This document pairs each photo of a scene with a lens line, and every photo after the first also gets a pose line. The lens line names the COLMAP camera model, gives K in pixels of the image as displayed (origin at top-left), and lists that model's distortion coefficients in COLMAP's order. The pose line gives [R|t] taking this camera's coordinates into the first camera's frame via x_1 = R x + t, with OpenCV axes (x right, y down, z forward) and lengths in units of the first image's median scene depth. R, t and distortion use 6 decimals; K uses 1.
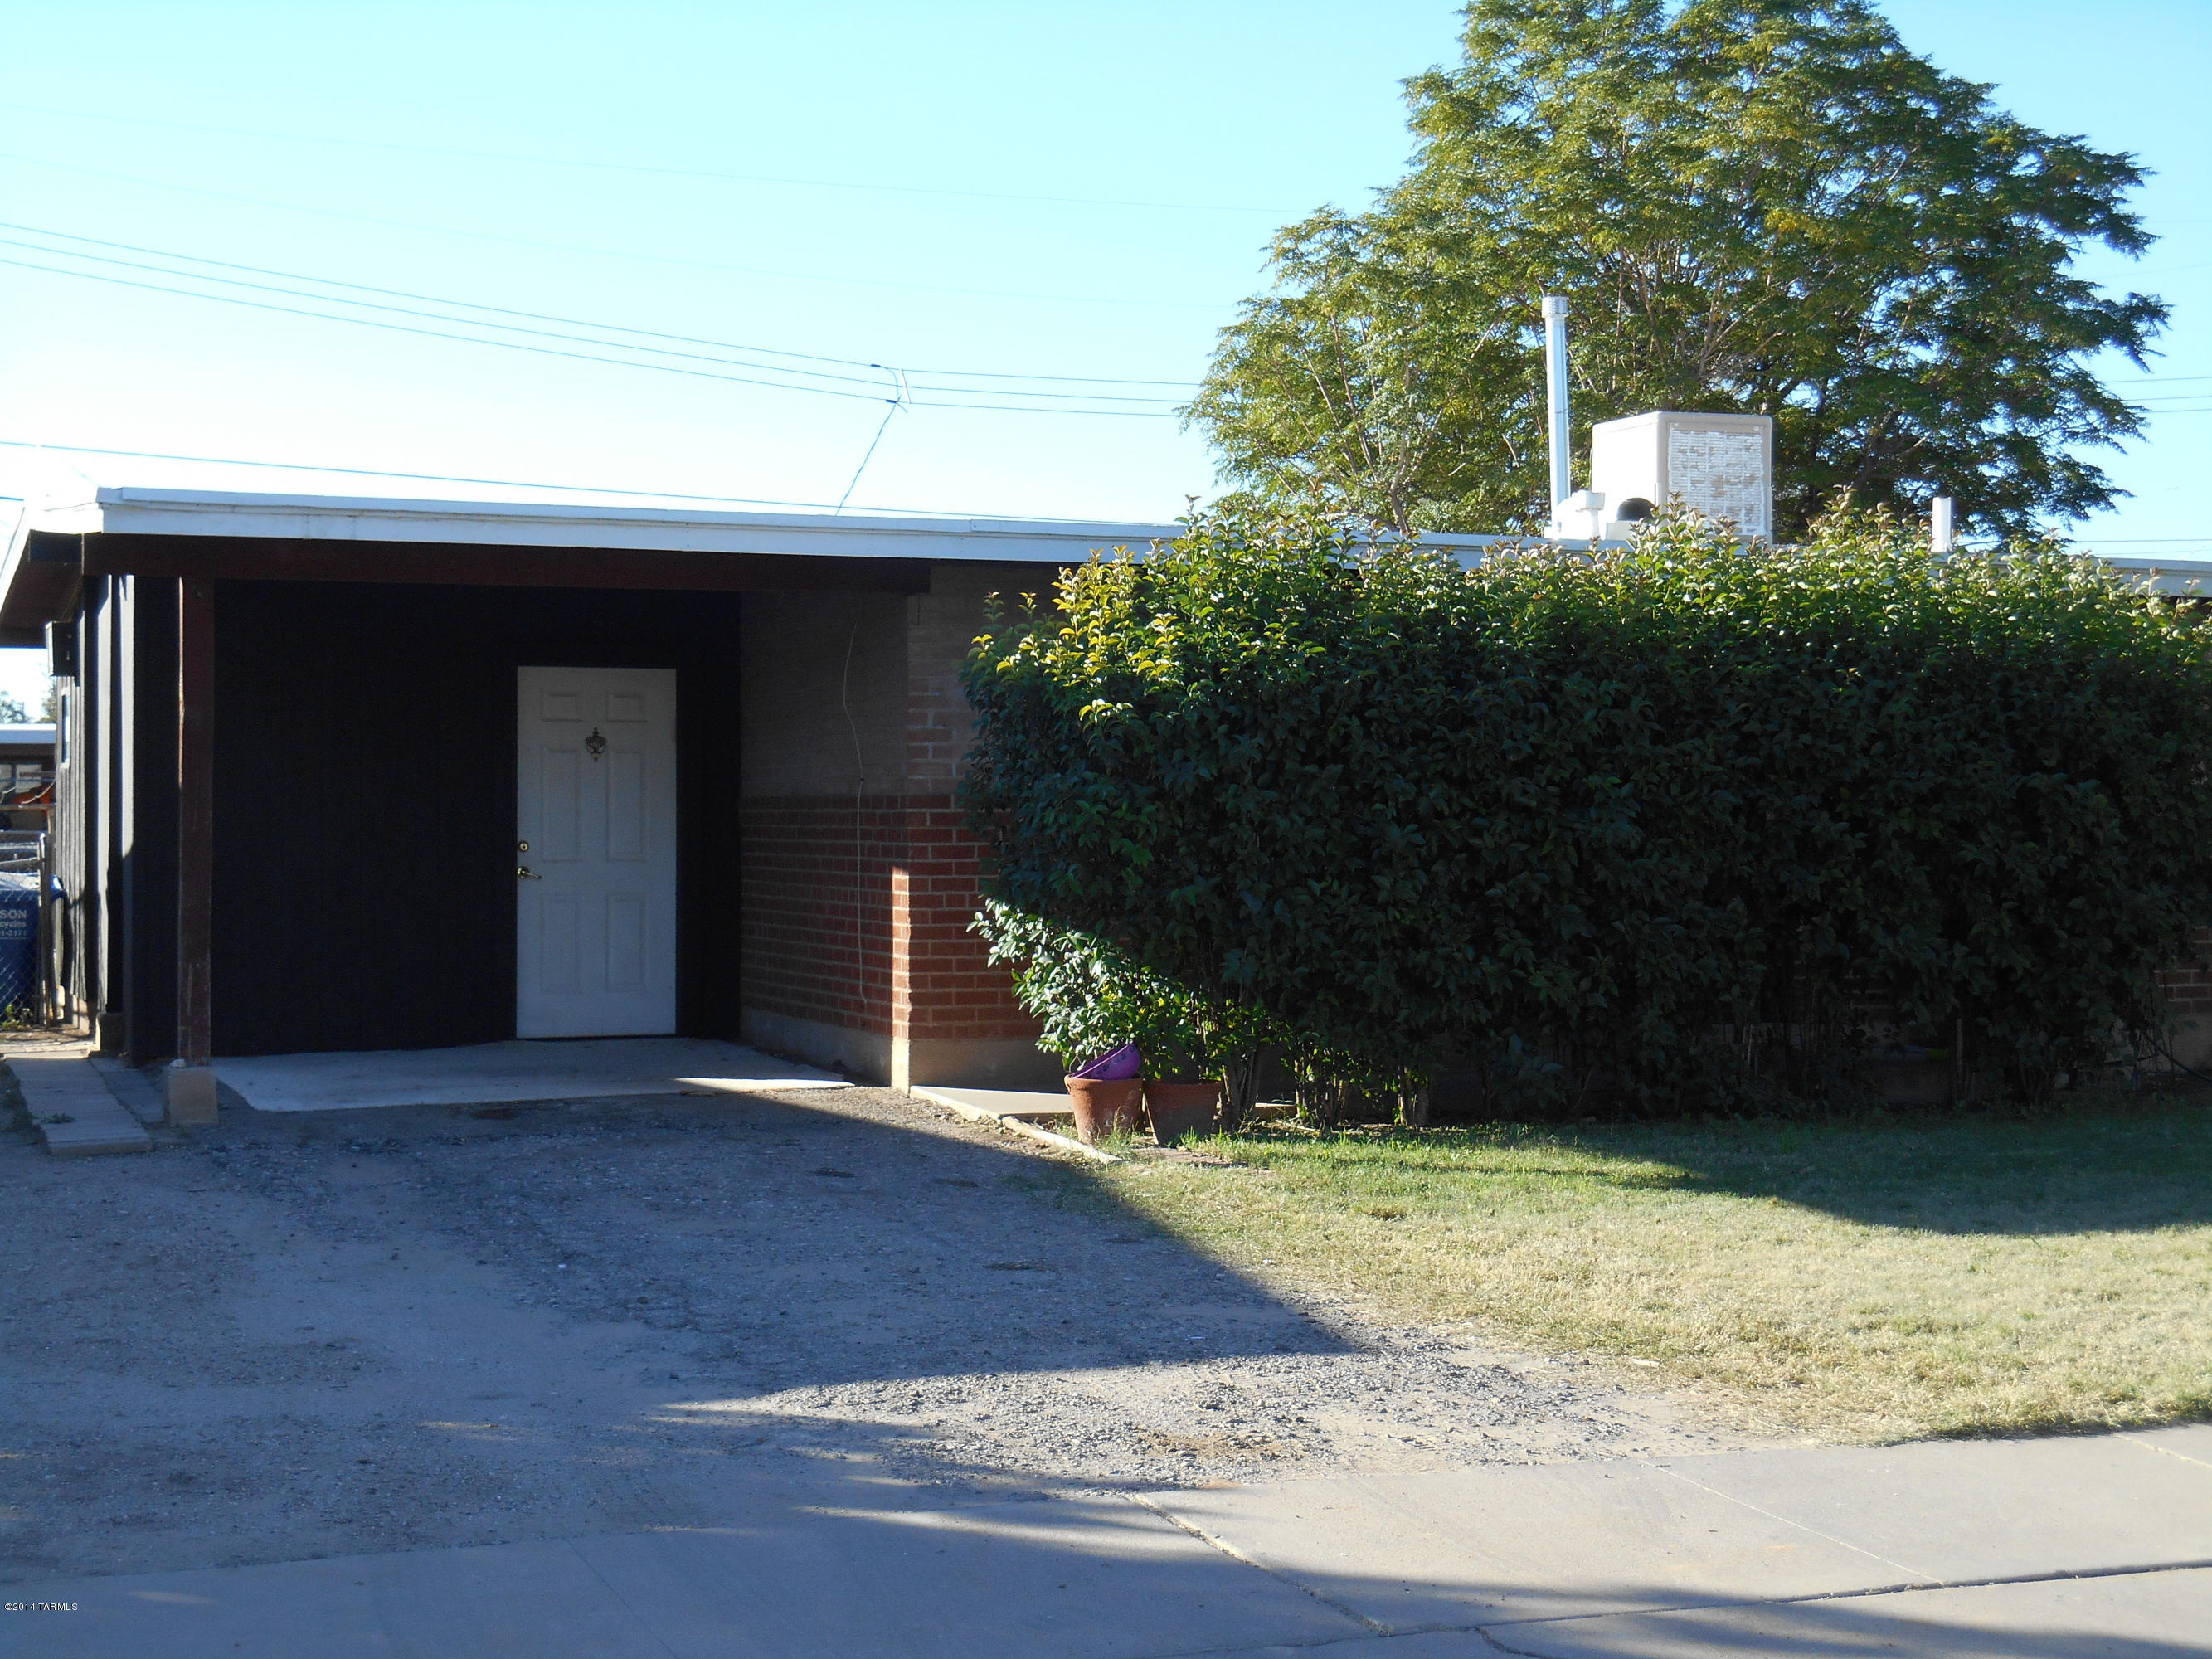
lens RADIAL K [[3295.2, 0, 1106.0], [0, 3295.2, 829.5], [0, 0, 1]] dist [0.069788, -0.053236]
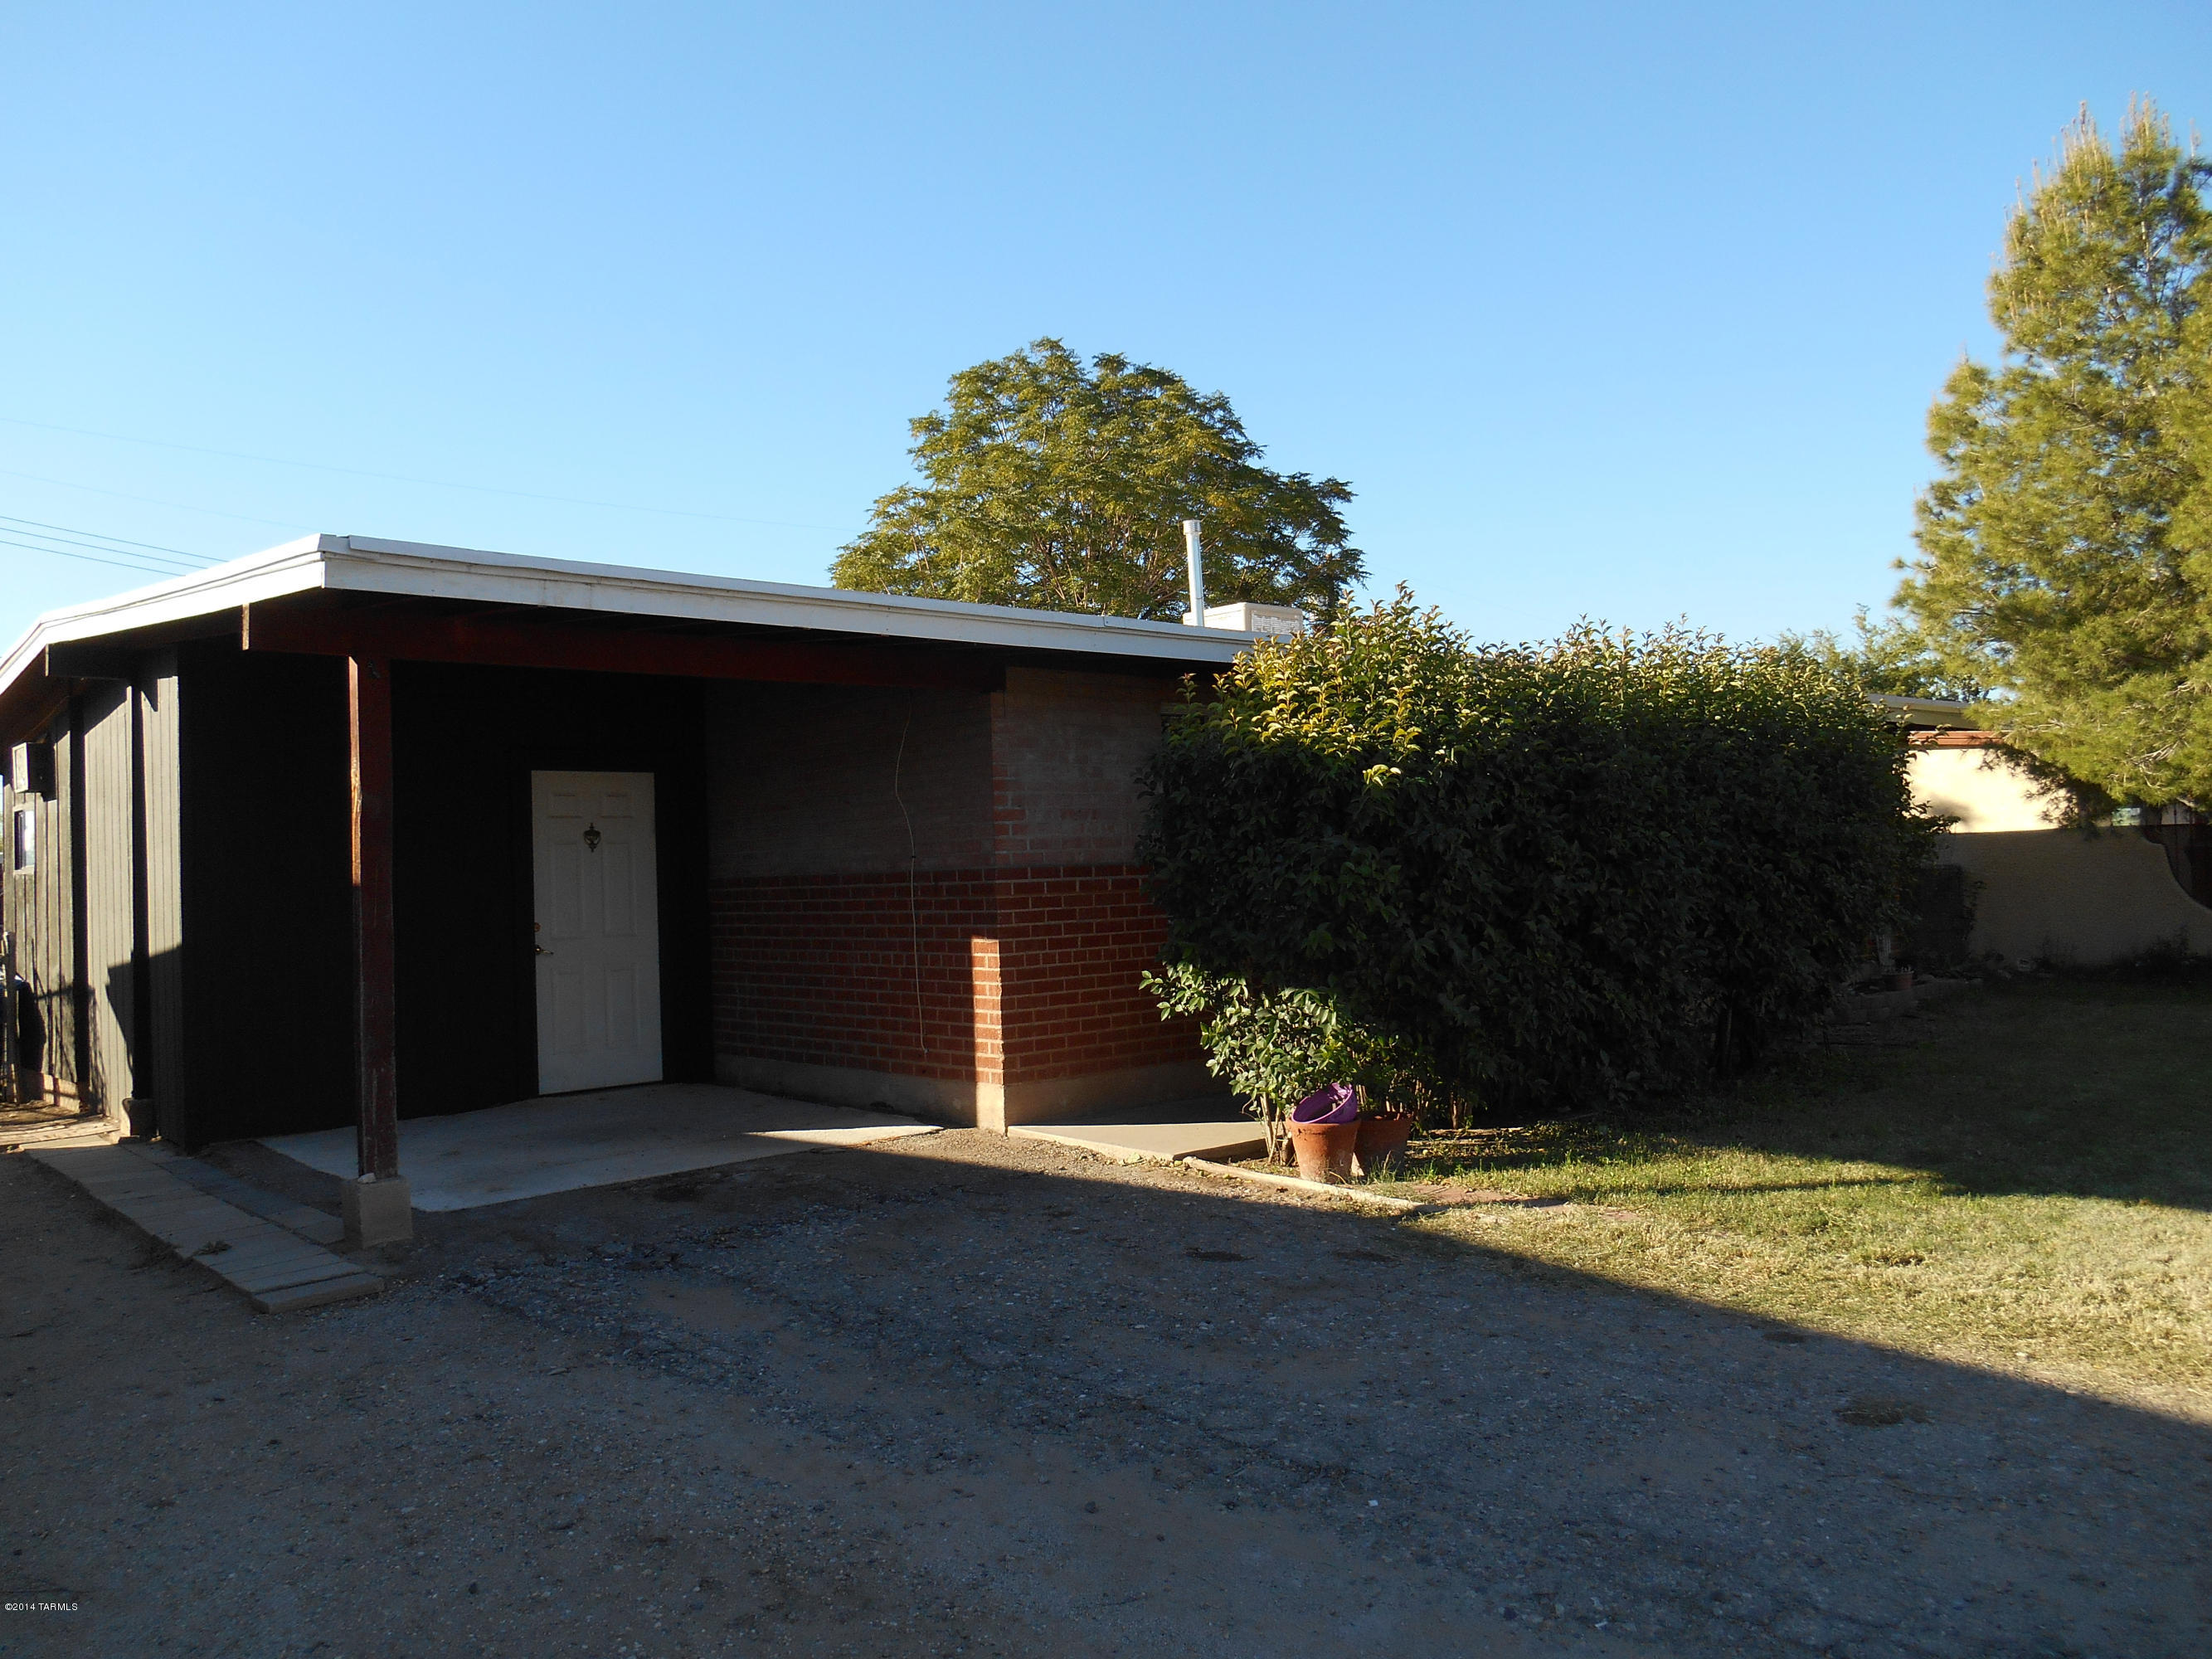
lens RADIAL K [[1703.9, 0, 1106.0], [0, 1703.9, 829.5], [0, 0, 1]] dist [-0.020503, 0.002148]
pose [[0.937102, -0.022331, 0.348342, -0.225634], [0.035099, 0.998922, -0.030385, -0.004547], [-0.347288, 0.040700, 0.936875, 0.434988]]
